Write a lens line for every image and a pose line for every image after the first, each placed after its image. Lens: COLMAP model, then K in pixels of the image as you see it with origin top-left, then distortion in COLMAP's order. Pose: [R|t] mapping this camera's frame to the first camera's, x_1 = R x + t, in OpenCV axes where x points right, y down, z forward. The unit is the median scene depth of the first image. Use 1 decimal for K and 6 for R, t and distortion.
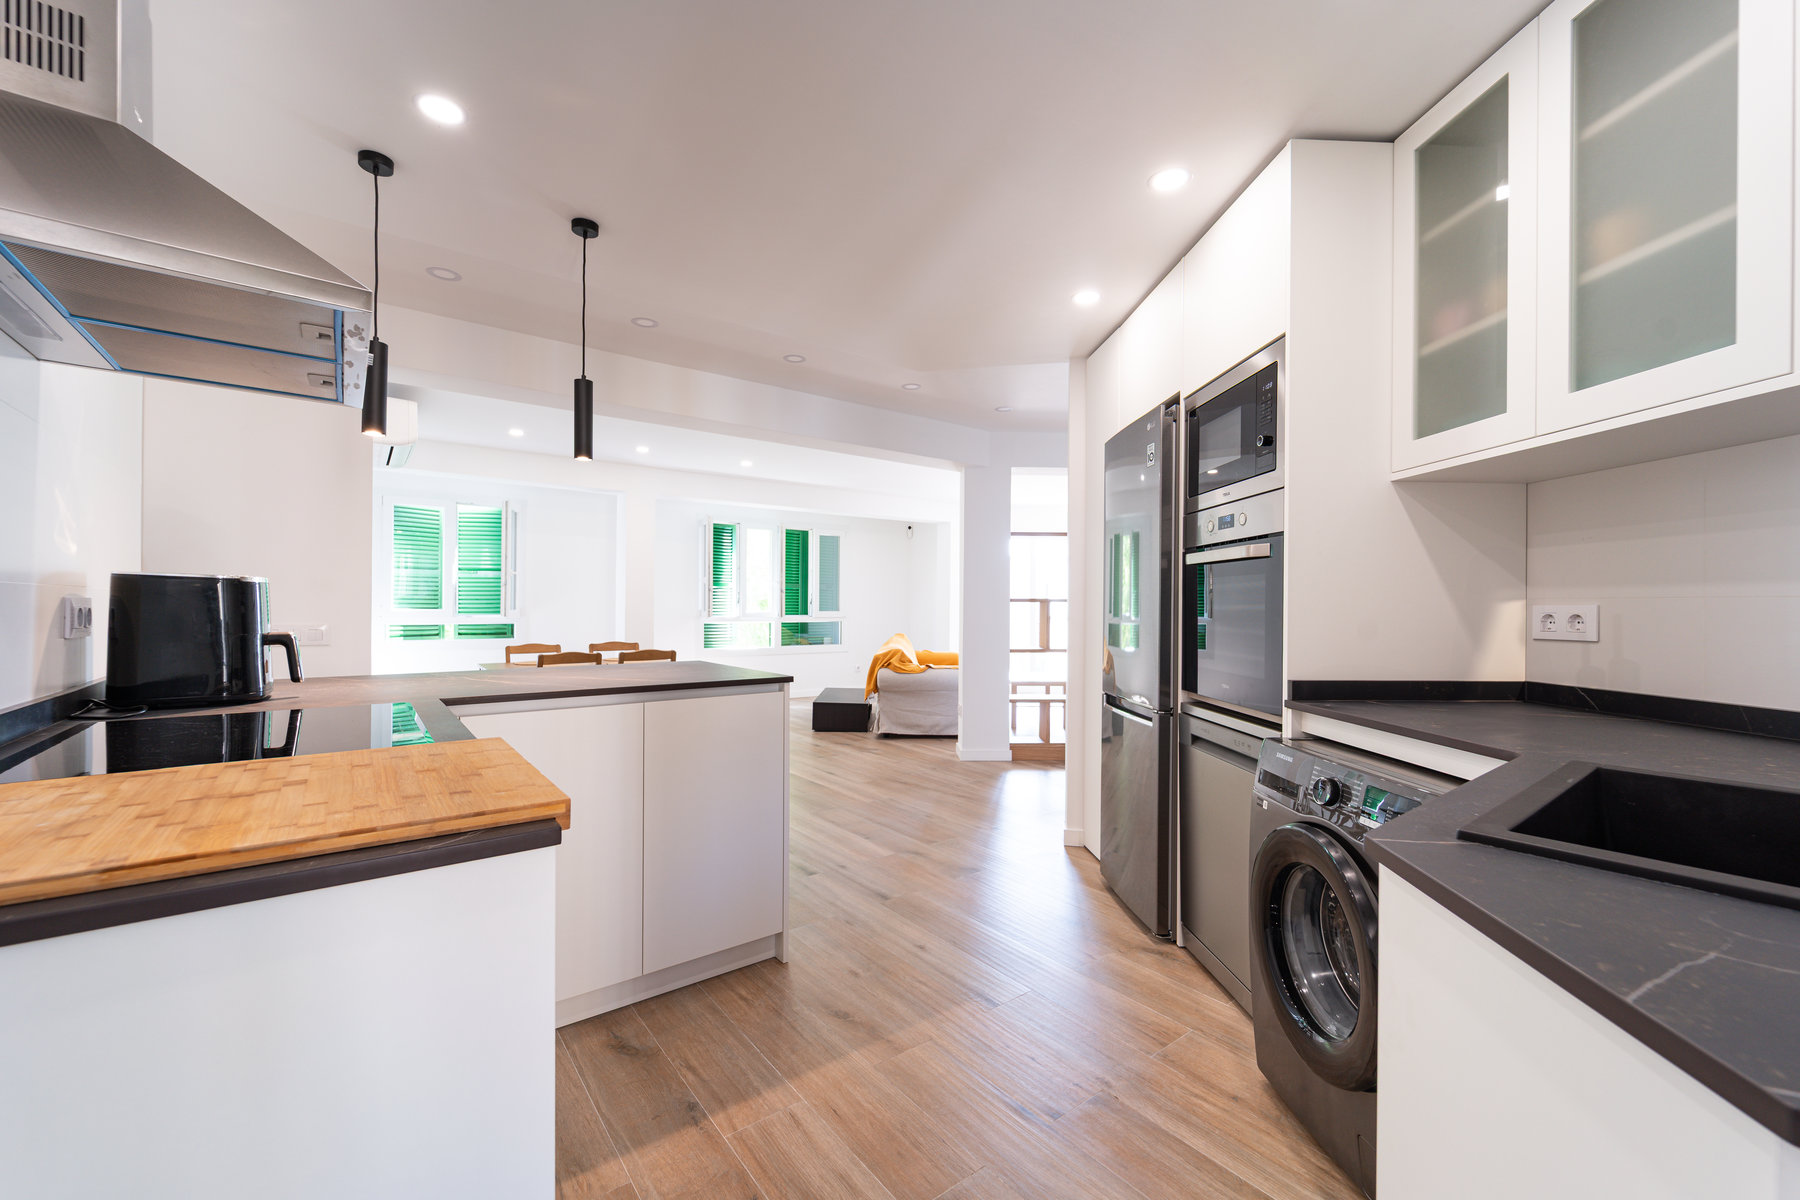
lens RADIAL K [[732.9, 0, 906.4], [0, 732.9, 604.0], [0, 0, 1]] dist [0.007459, -0.001767]
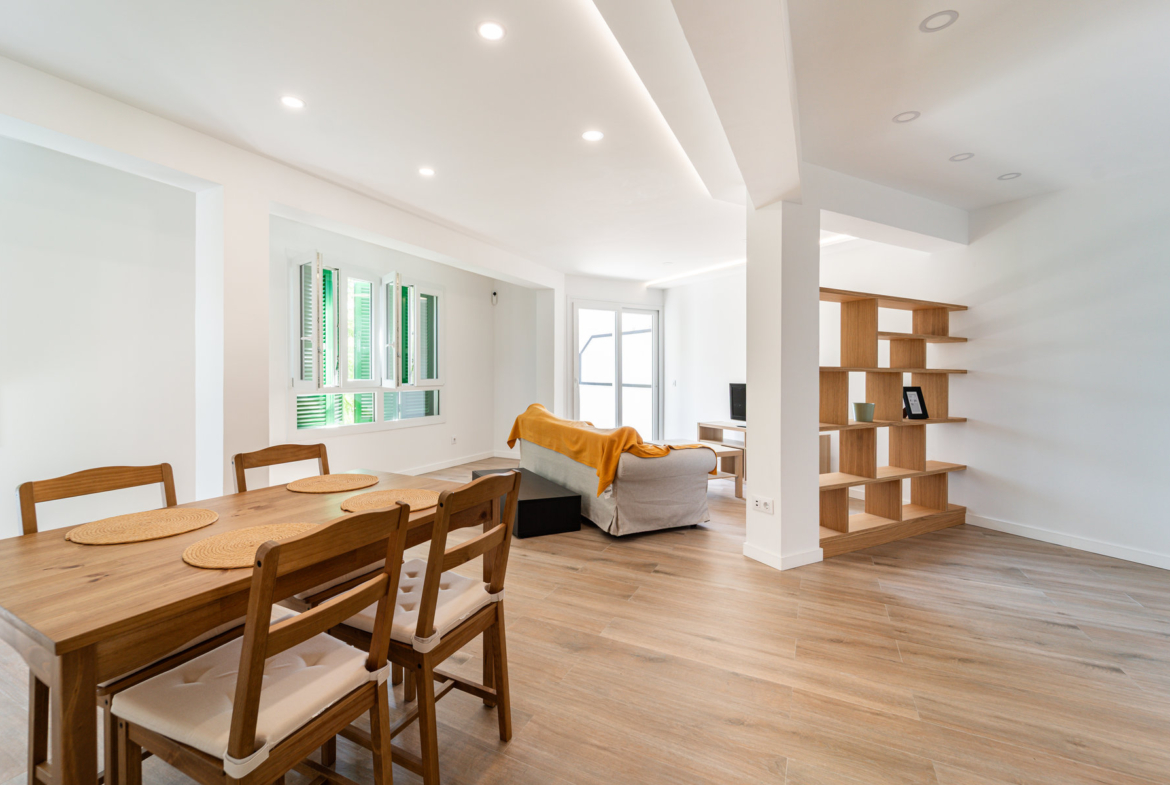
lens RADIAL K [[519.1, 0, 569.7], [0, 519.1, 374.3], [0, 0, 1]] dist [0.004060, 0.000227]
pose [[0.892571, 0.000876, 0.450907, -0.319837], [-0.002622, 0.999991, 0.003246, -0.000090], [-0.450900, -0.004080, 0.892565, 0.490638]]
